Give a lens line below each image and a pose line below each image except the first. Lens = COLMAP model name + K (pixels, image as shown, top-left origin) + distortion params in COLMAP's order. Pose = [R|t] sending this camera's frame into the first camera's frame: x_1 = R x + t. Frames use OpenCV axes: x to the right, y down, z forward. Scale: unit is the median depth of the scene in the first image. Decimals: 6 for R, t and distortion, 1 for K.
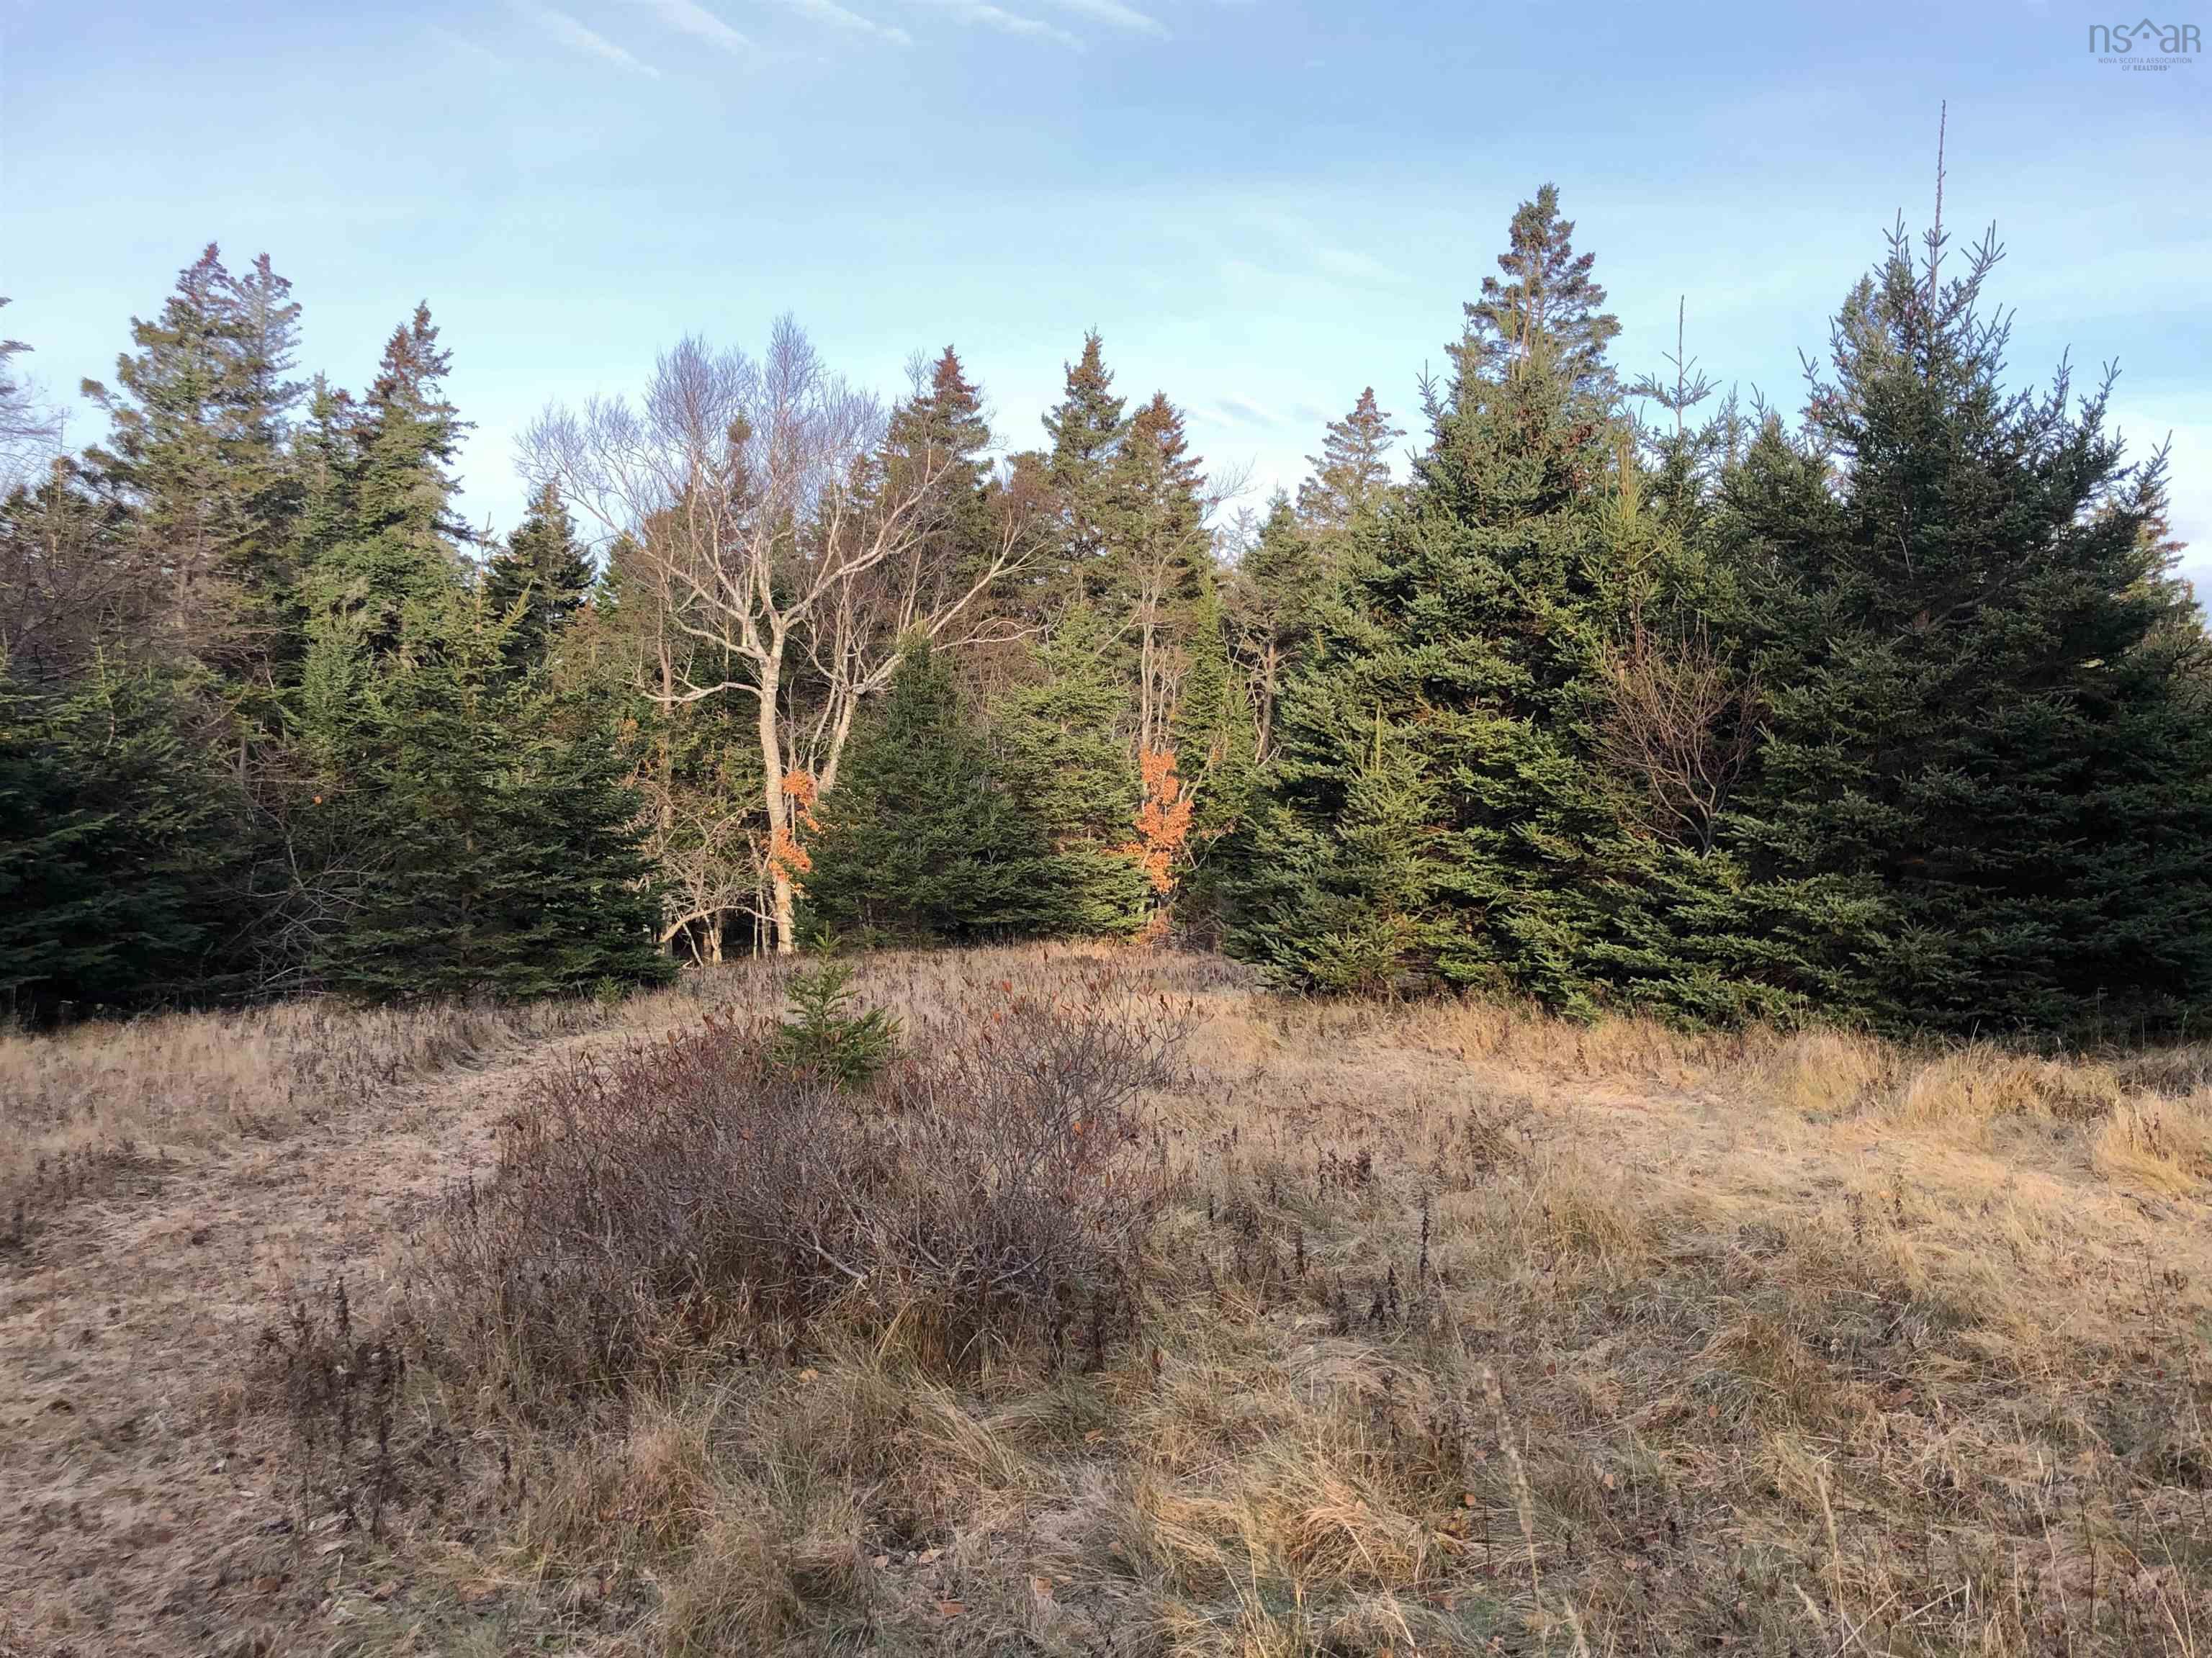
lens RADIAL K [[1799.2, 0, 1102.8], [0, 1799.2, 814.2], [0, 0, 1]] dist [0.000431, -0.013979]
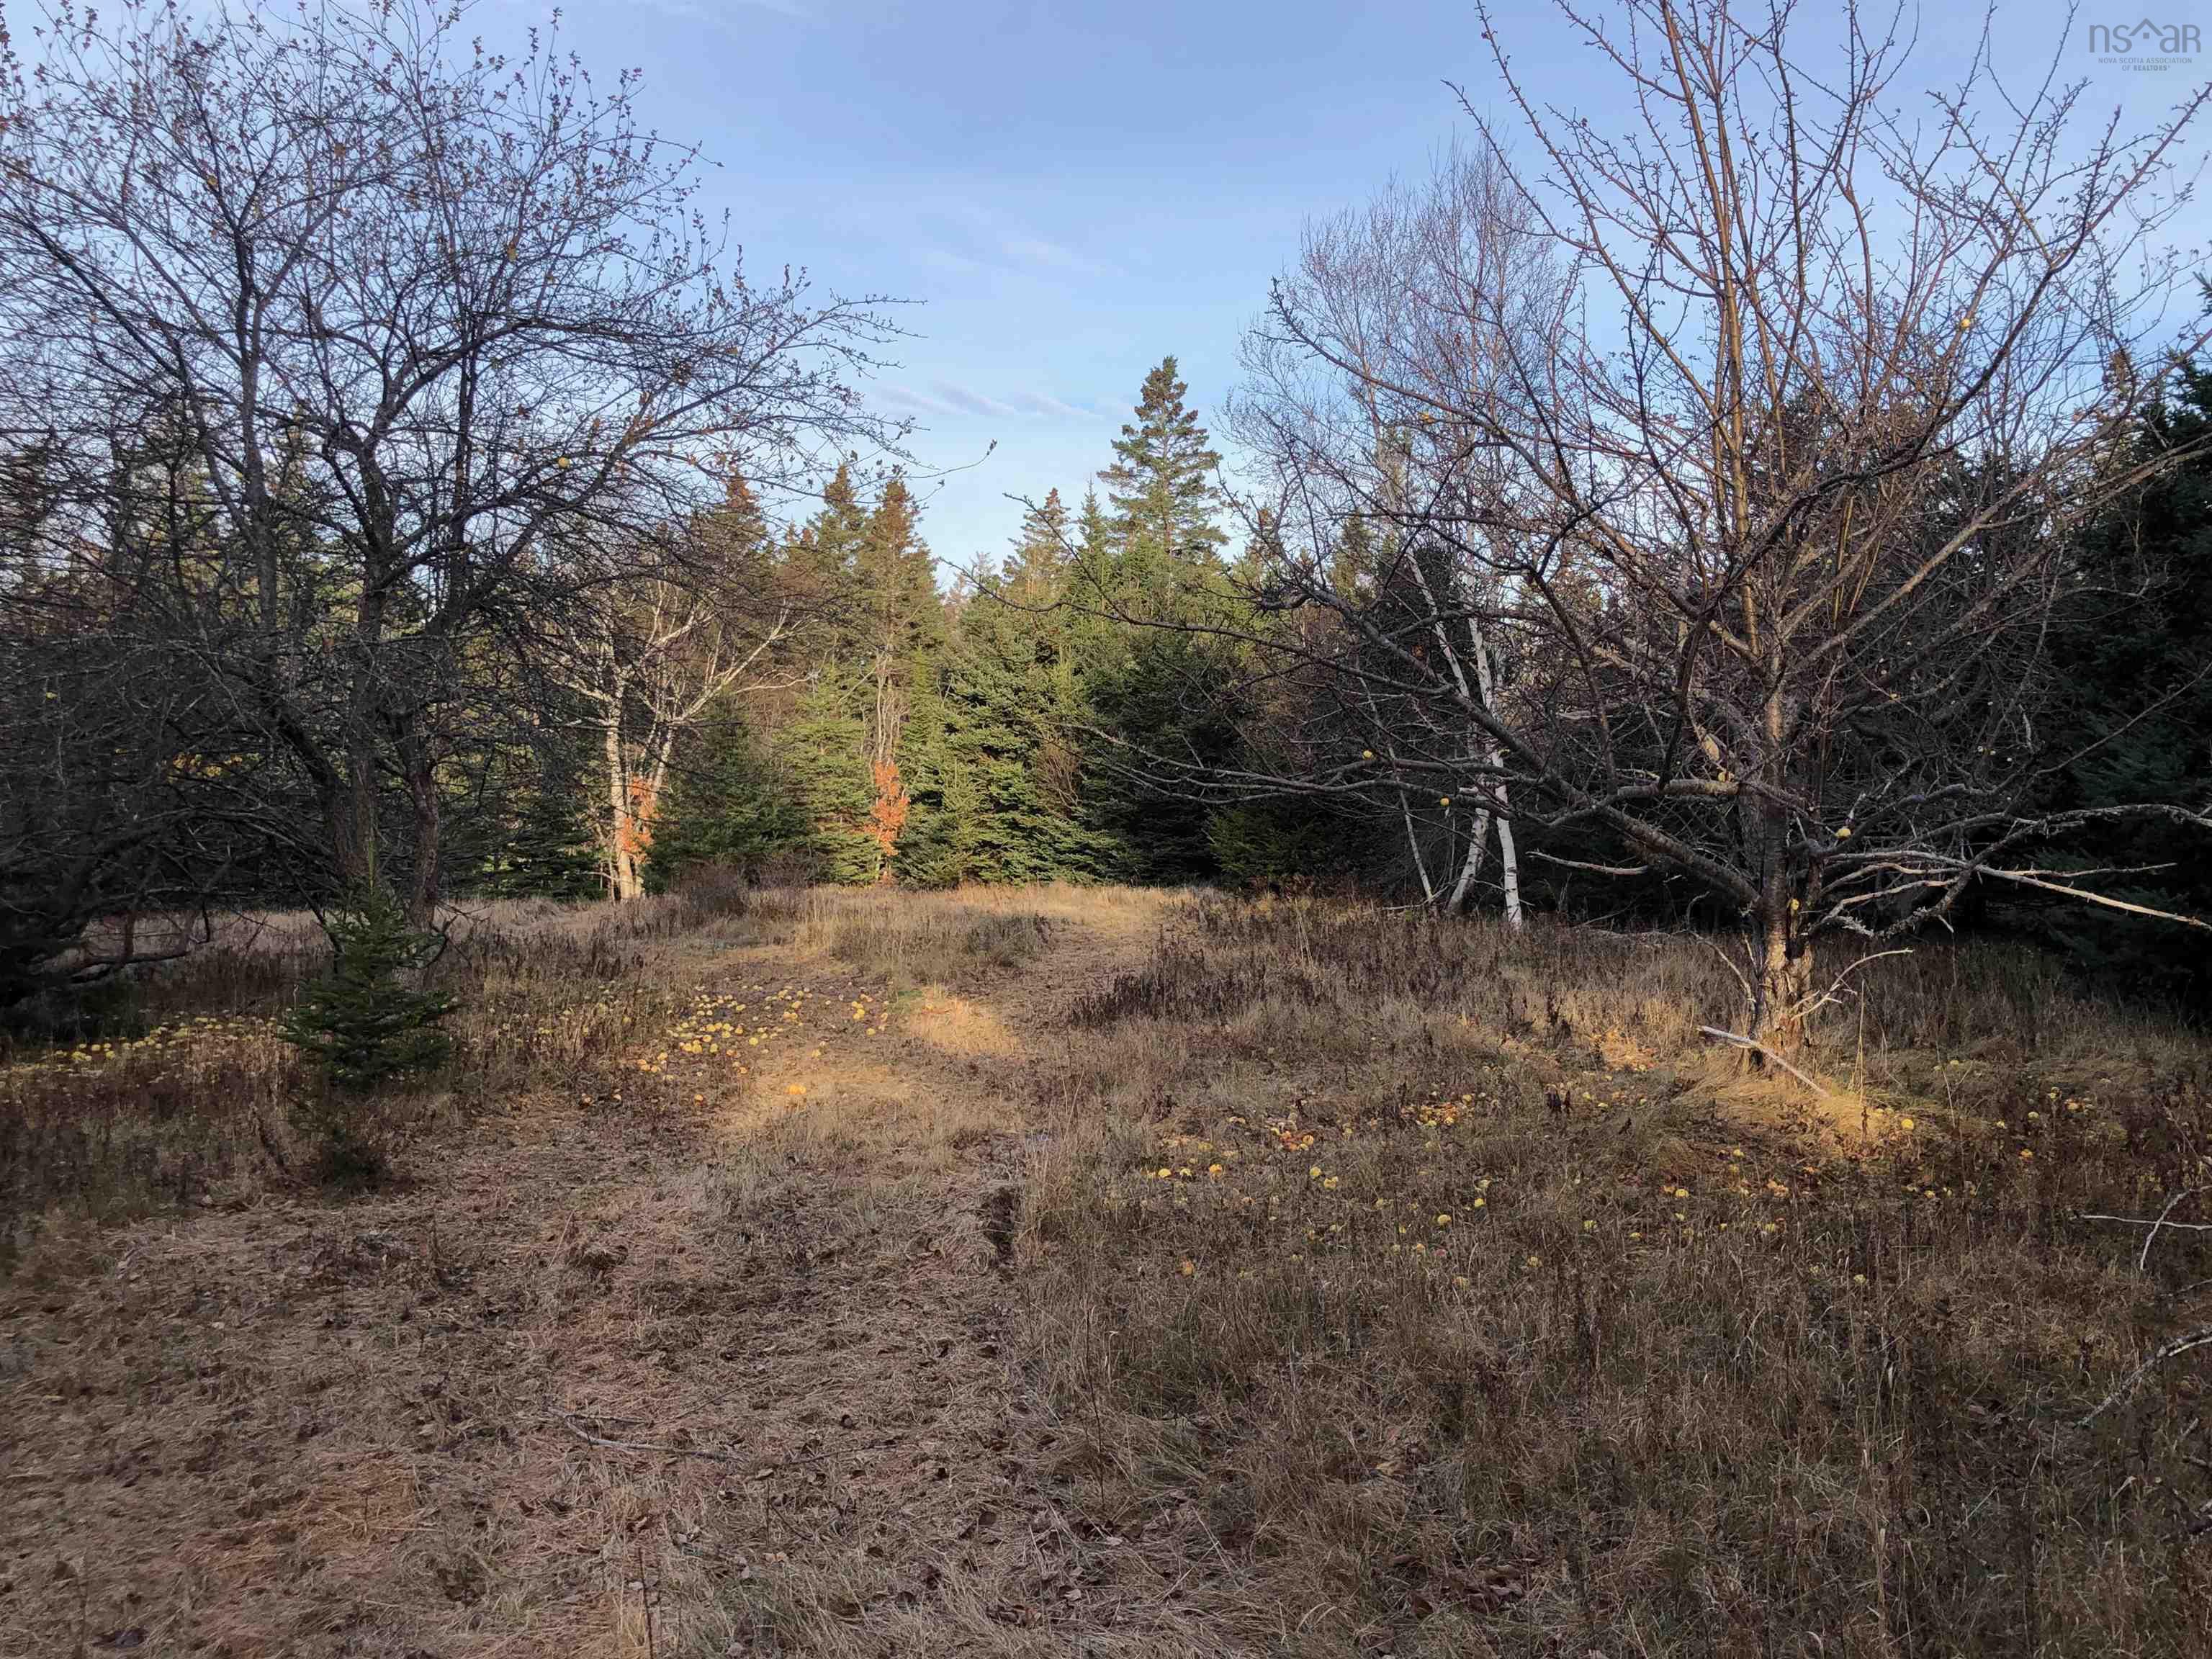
lens RADIAL K [[1758.4, 0, 1151.8], [0, 1758.4, 829.3], [0, 0, 1]] dist [0.101858, -0.341177]
pose [[0.988670, -0.013395, 0.149504, 0.072472], [0.011039, 0.999802, 0.016583, -0.007051], [-0.149696, -0.014745, 0.988622, -1.269254]]
